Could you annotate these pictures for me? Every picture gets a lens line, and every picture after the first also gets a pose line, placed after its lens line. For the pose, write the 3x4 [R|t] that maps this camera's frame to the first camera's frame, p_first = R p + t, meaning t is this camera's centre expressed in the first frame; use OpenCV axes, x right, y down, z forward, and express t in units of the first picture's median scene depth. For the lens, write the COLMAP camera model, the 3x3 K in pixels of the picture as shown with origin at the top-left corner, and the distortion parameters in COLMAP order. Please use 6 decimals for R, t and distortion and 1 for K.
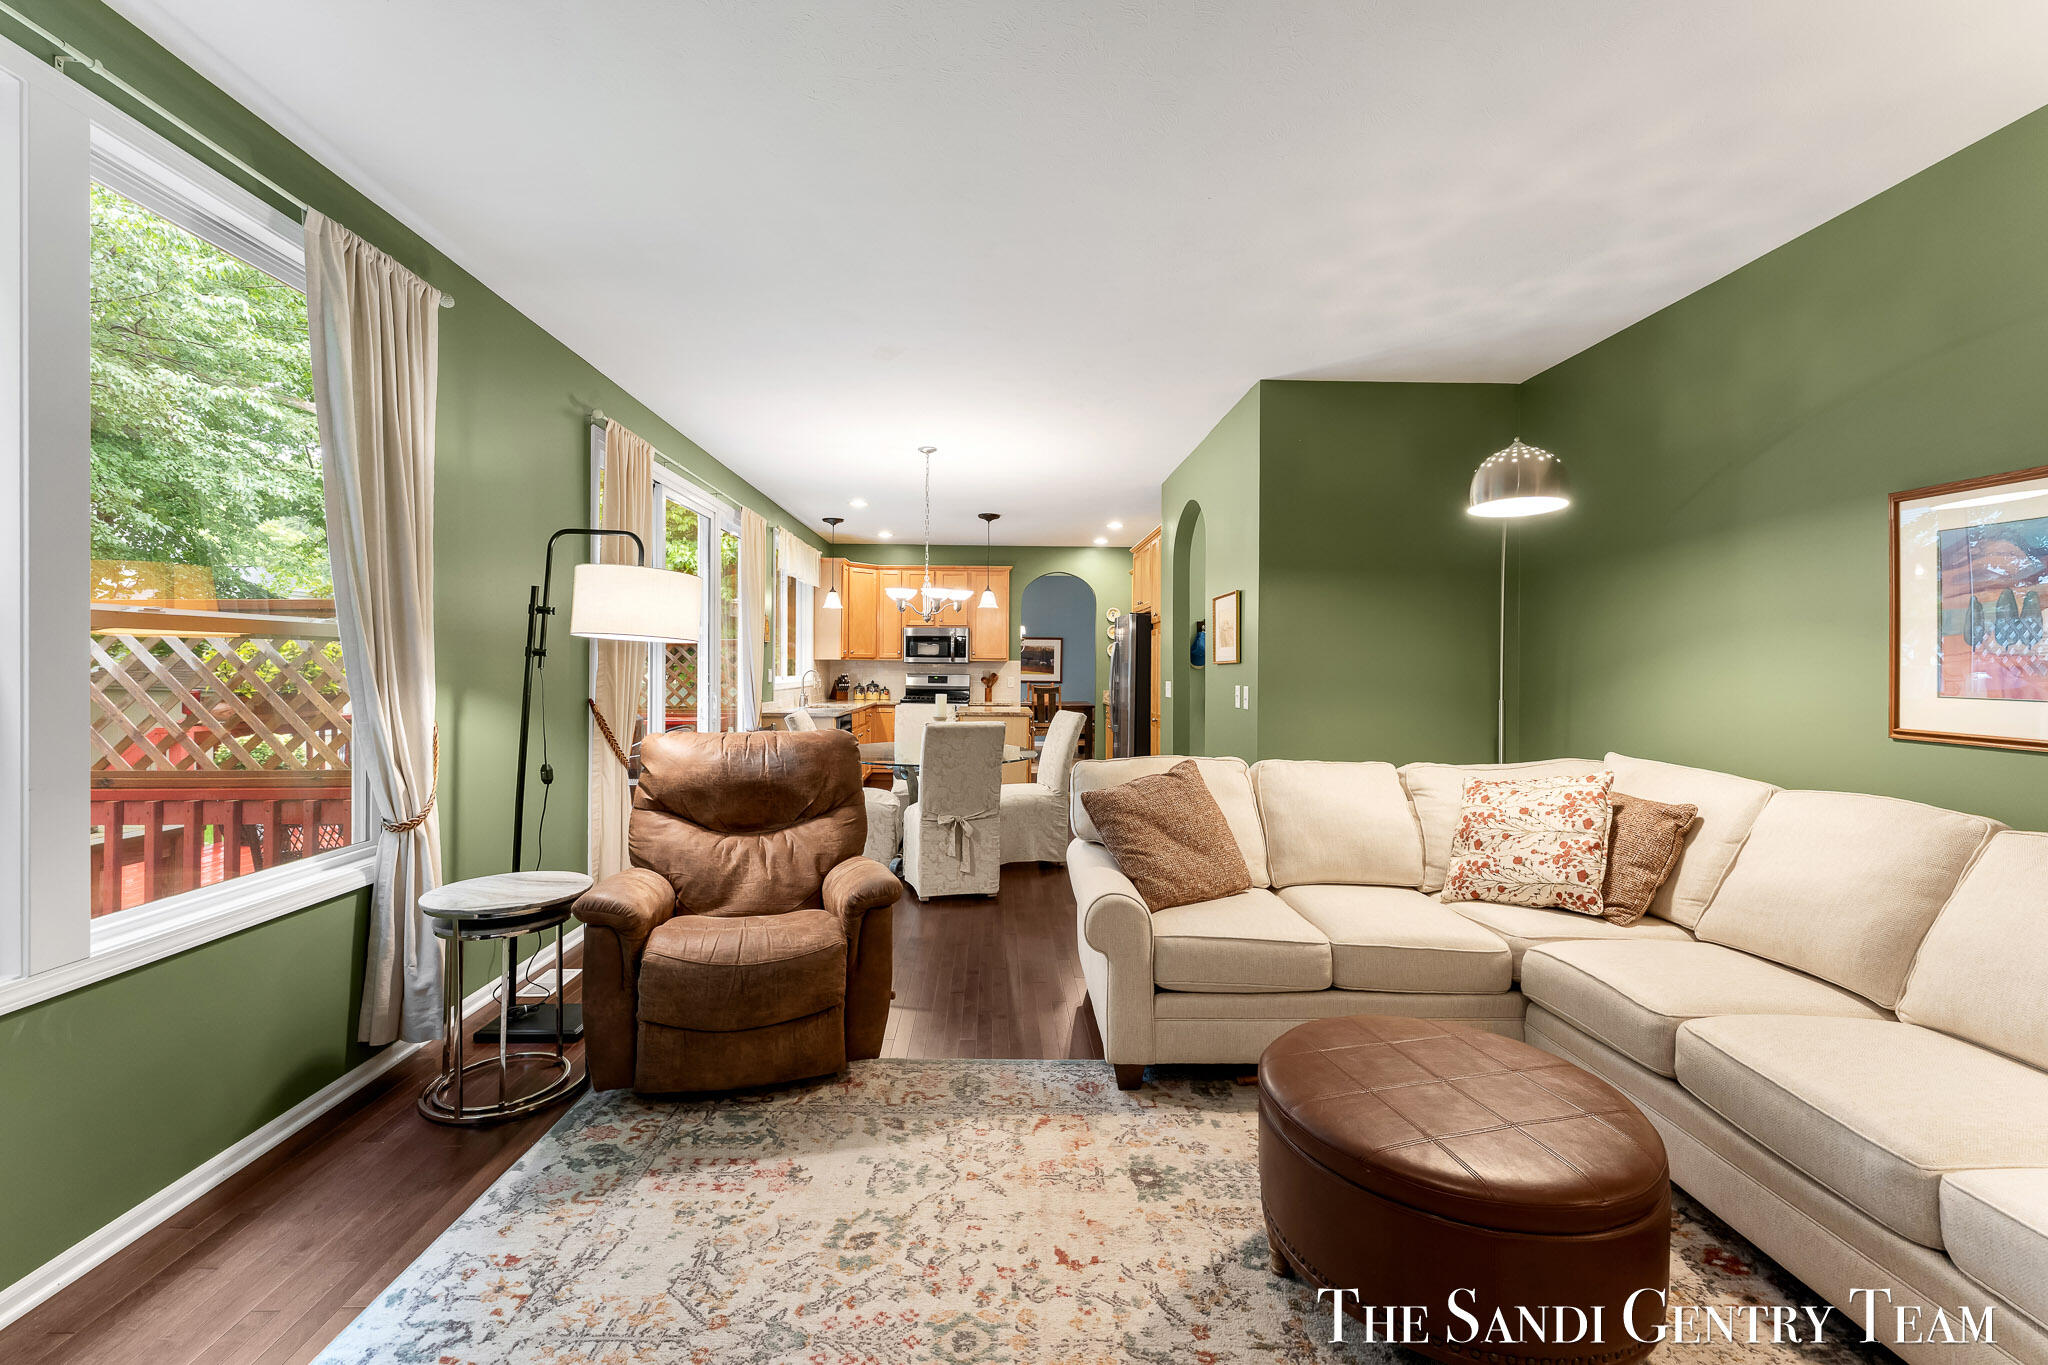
lens RADIAL K [[816.8, 0, 1020.6], [0, 816.8, 671.3], [0, 0, 1]] dist [-0.000281, 0.000162]
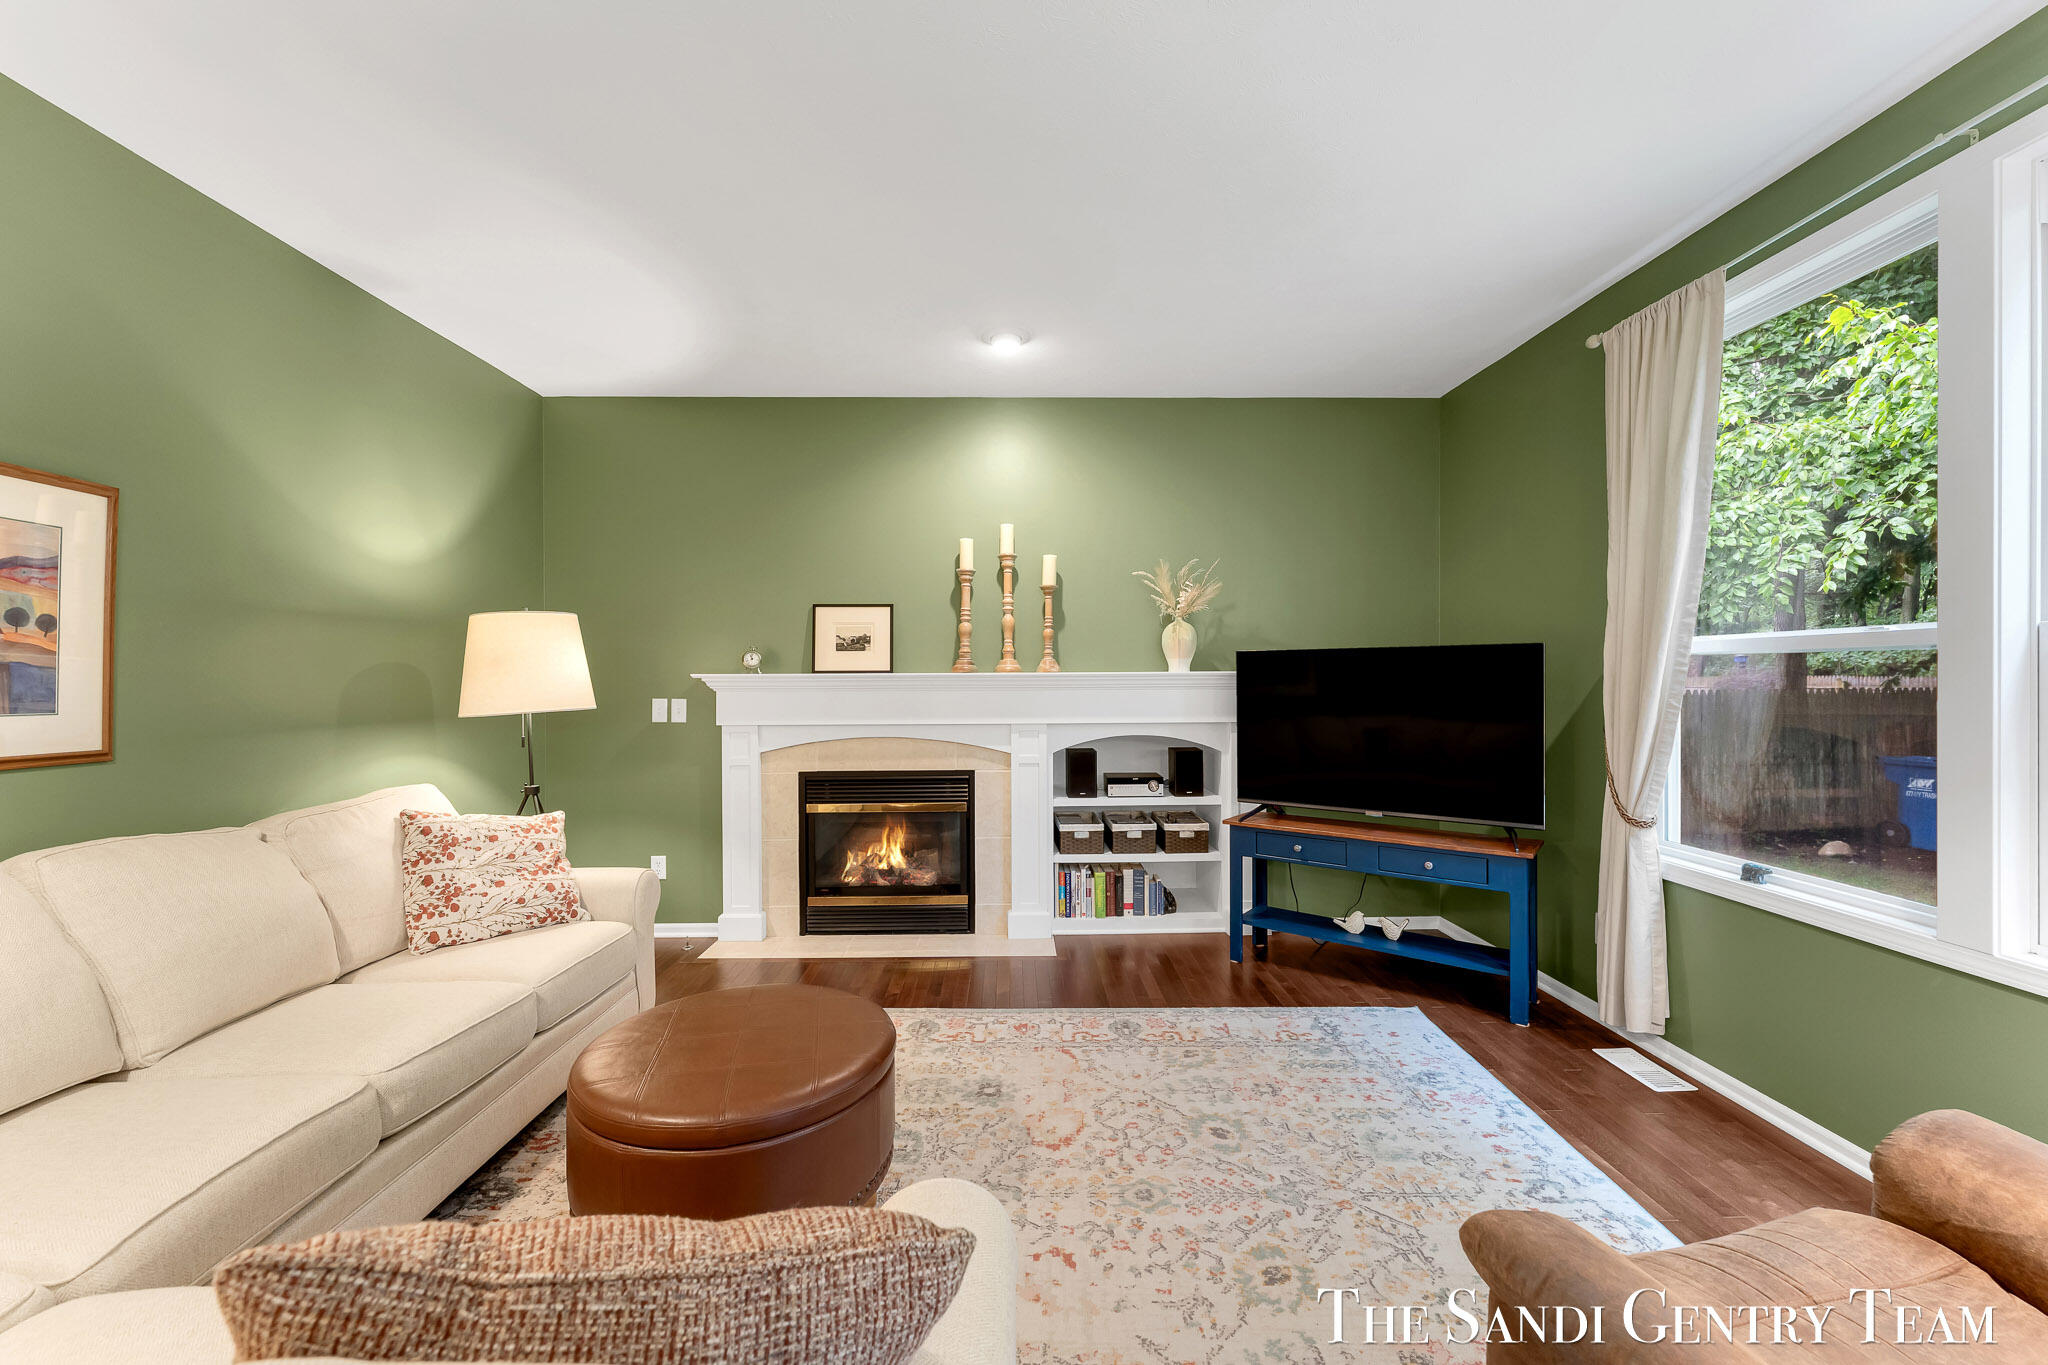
lens RADIAL K [[816.8, 0, 1022.4], [0, 816.8, 682.6], [0, 0, 1]] dist [-0.000281, 0.000162]
pose [[-0.999838, -0.001364, 0.017927, 0.093697], [-0.001156, 0.999932, 0.011590, -0.012757], [-0.017942, 0.011567, -0.999772, 2.068980]]
